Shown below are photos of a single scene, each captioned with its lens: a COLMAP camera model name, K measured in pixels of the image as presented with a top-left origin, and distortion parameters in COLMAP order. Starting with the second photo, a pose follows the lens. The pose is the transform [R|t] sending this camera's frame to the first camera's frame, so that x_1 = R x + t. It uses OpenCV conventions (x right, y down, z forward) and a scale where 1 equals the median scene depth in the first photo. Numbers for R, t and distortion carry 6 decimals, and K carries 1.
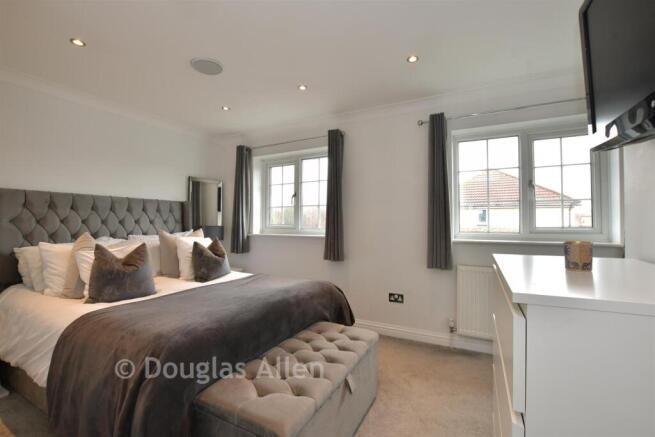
lens RADIAL K [[289.6, 0, 325.5], [0, 289.6, 220.1], [0, 0, 1]] dist [0.000273, -0.000032]
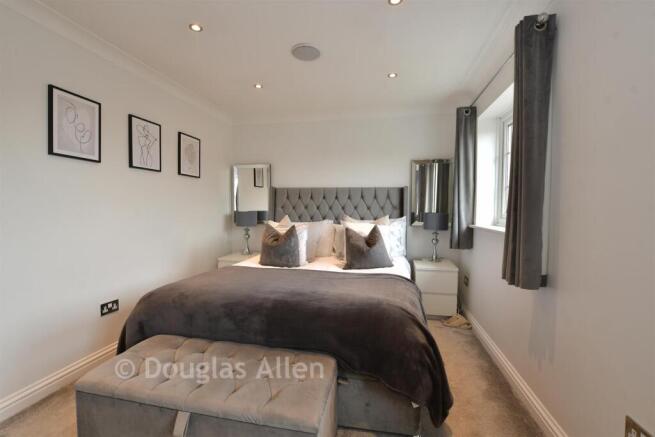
lens RADIAL K [[288.8, 0, 328.3], [0, 288.8, 216.3], [0, 0, 1]] dist [-0.000129, -0.000032]
pose [[0.302461, 0.025781, -0.952813, 0.404393], [0.001035, 0.999625, 0.027376, 0.007837], [0.953161, -0.009266, 0.302321, 0.531859]]
